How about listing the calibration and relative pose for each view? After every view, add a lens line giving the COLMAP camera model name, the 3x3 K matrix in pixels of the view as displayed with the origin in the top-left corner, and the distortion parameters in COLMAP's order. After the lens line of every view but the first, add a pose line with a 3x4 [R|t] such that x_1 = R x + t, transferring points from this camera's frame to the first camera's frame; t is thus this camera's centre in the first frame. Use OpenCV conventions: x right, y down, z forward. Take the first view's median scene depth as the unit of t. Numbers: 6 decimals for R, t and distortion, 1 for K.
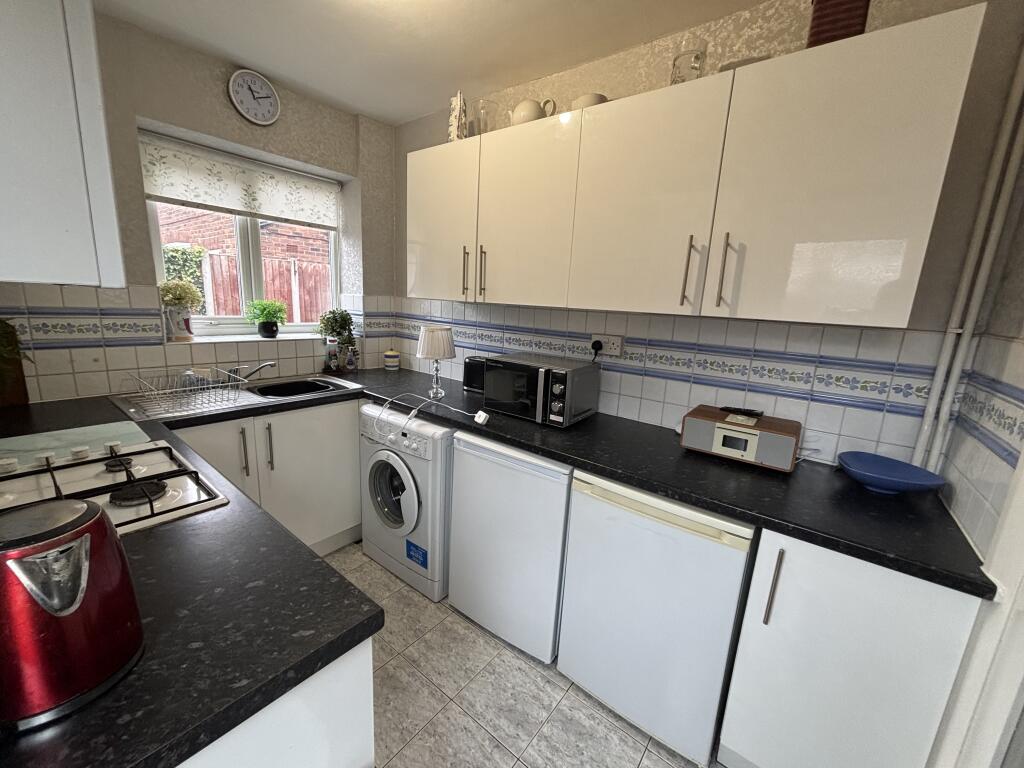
lens RADIAL K [[411.3, 0, 506.8], [0, 411.3, 383.4], [0, 0, 1]] dist [-0.001981, -0.000117]
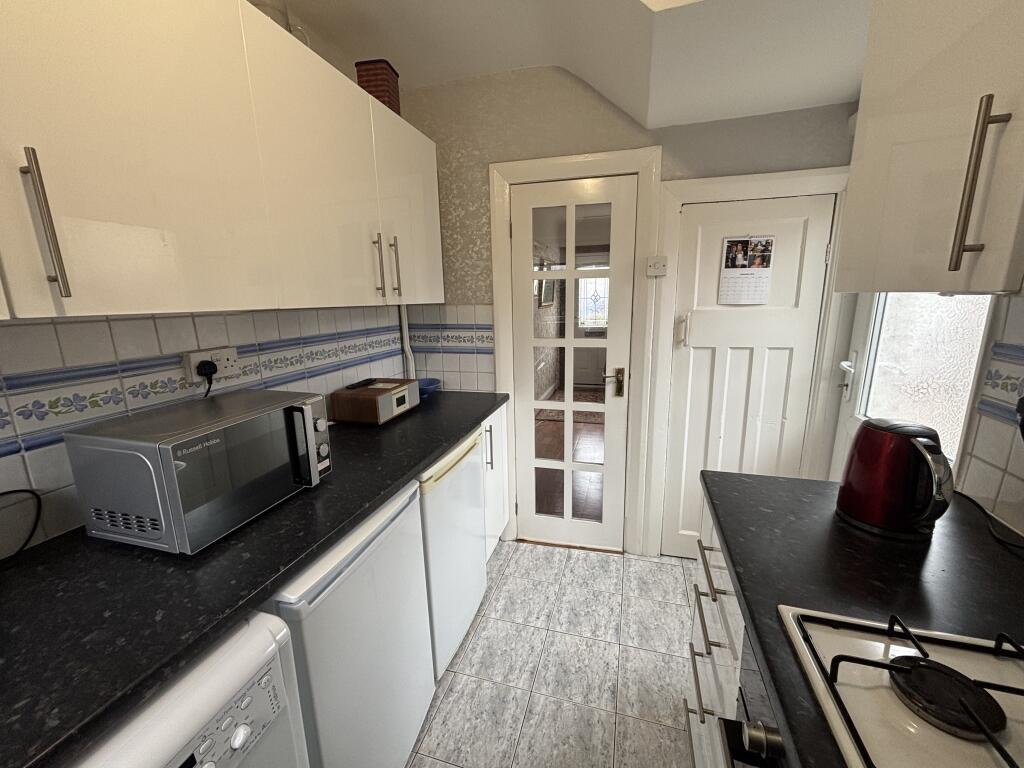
lens RADIAL K [[411.3, 0, 515.8], [0, 411.3, 384.4], [0, 0, 1]] dist [-0.001981, -0.000117]
pose [[-0.380297, -0.231421, 0.895443, -0.531125], [0.186973, 0.928960, 0.319491, -0.181388], [-0.905768, 0.288925, -0.310011, 0.768590]]
